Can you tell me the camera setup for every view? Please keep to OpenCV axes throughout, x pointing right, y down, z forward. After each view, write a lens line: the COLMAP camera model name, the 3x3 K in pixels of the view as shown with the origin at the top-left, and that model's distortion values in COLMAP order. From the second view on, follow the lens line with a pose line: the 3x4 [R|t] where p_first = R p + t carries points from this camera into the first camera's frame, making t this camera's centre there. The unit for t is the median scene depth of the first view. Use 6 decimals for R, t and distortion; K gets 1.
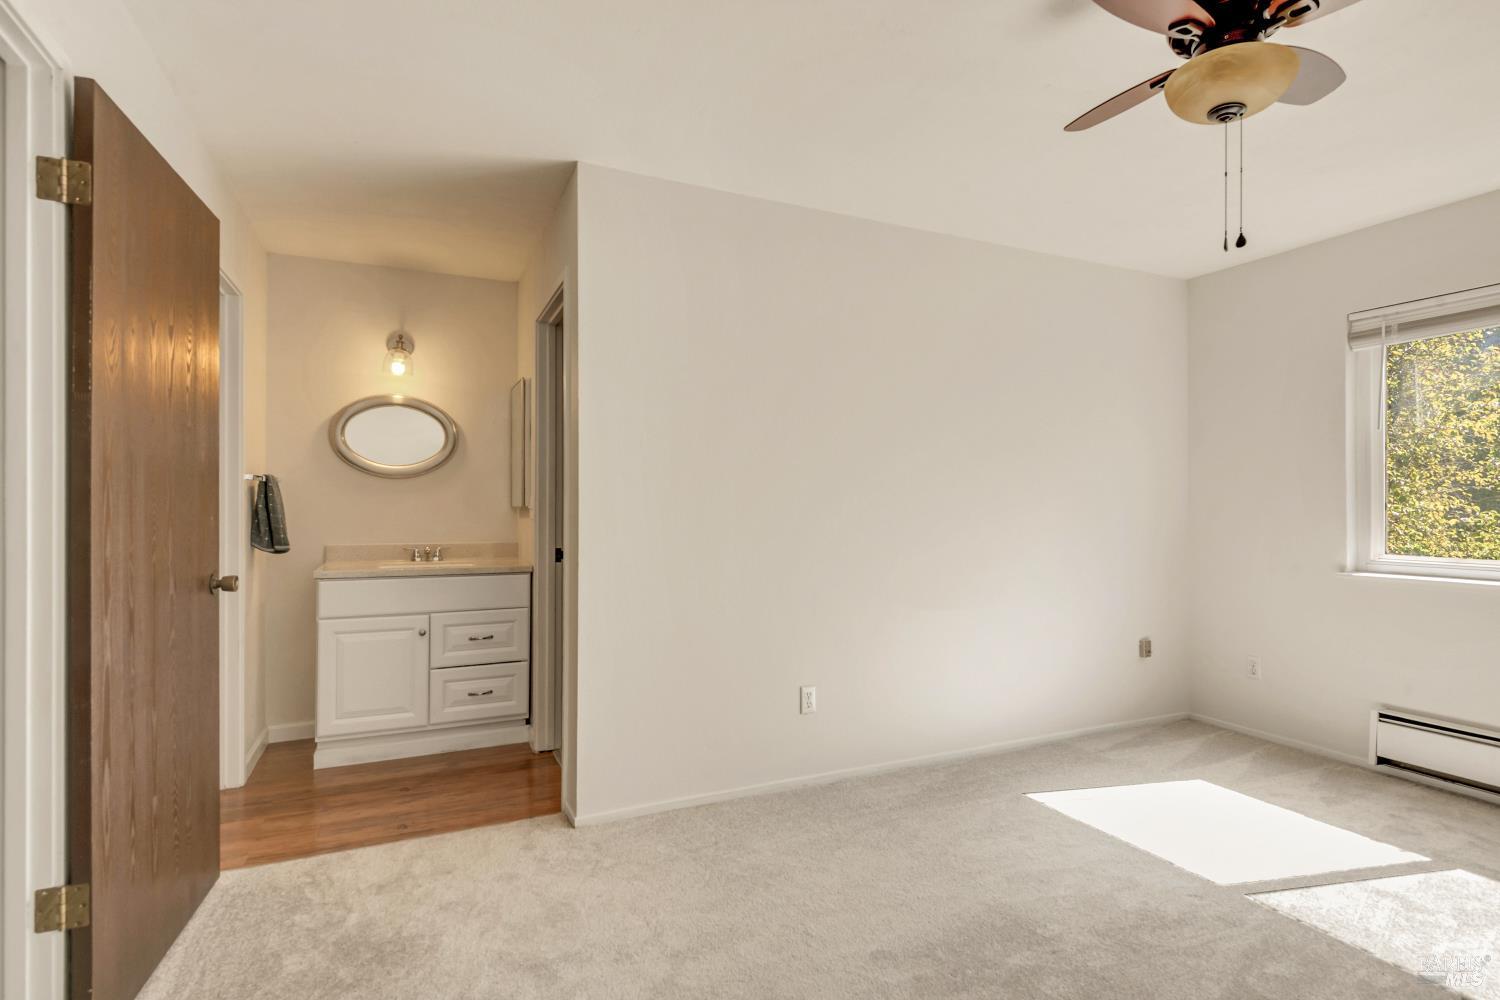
lens RADIAL K [[756.0, 0, 751.4], [0, 756.0, 494.3], [0, 0, 1]] dist [-0.024887, 0.000256]
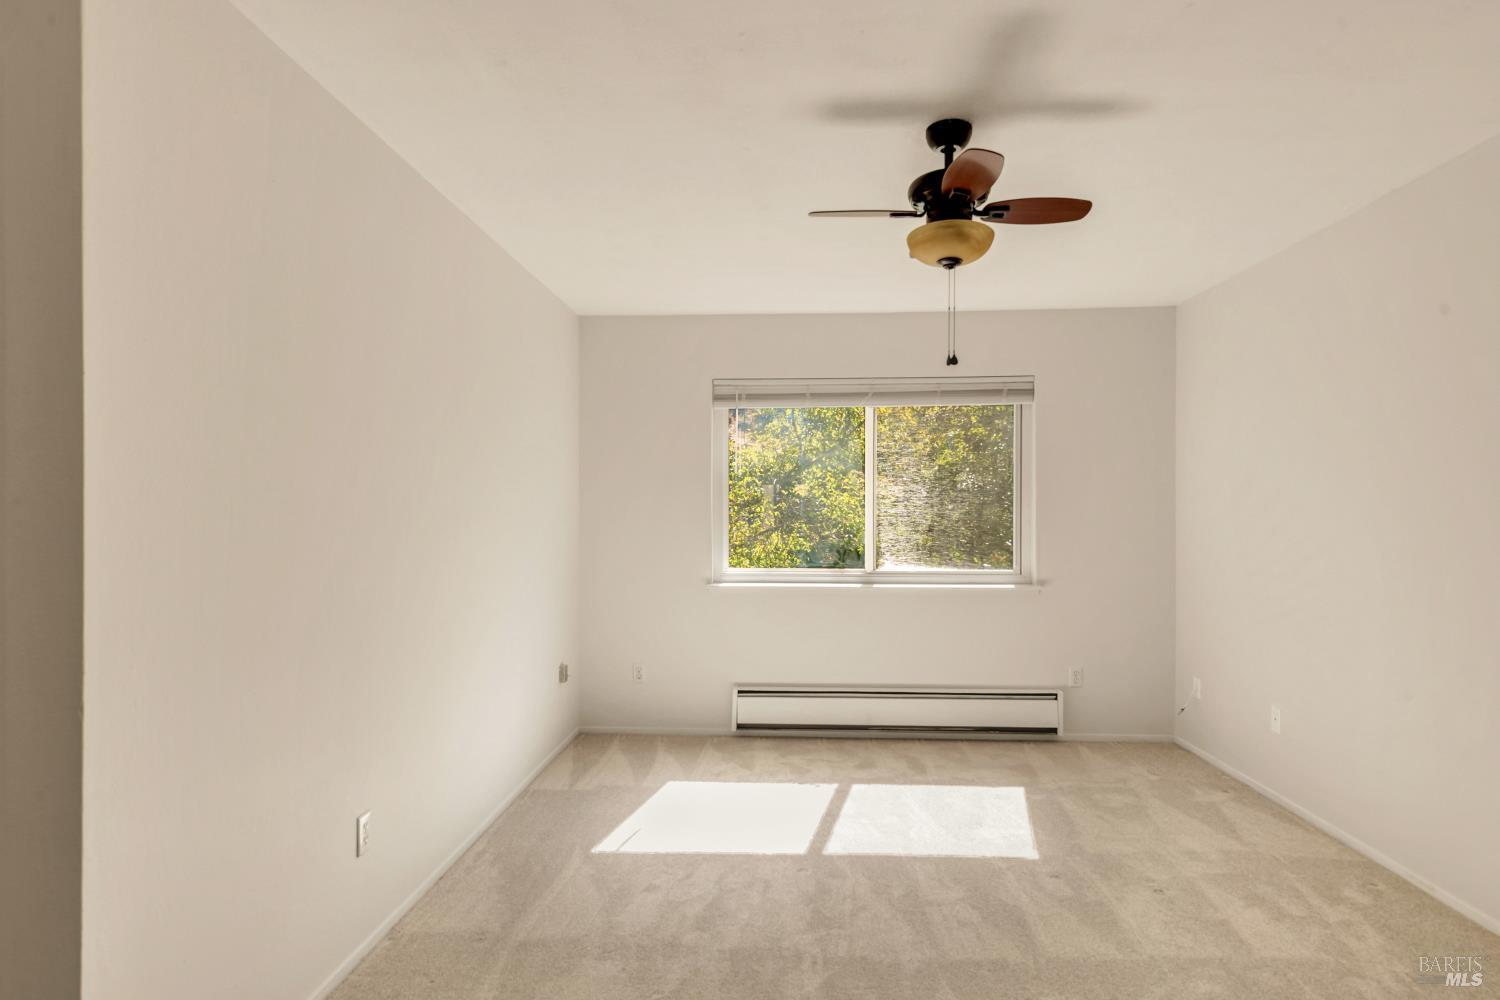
lens RADIAL K [[819.0, 0, 750.8], [0, 819.0, 499.0], [0, 0, 1]] dist [0.001017, -0.000305]
pose [[0.465342, 0.002640, 0.885127, -0.419564], [-0.004546, 0.999989, -0.000593, -0.040584], [-0.885119, -0.003748, 0.465349, 0.310976]]
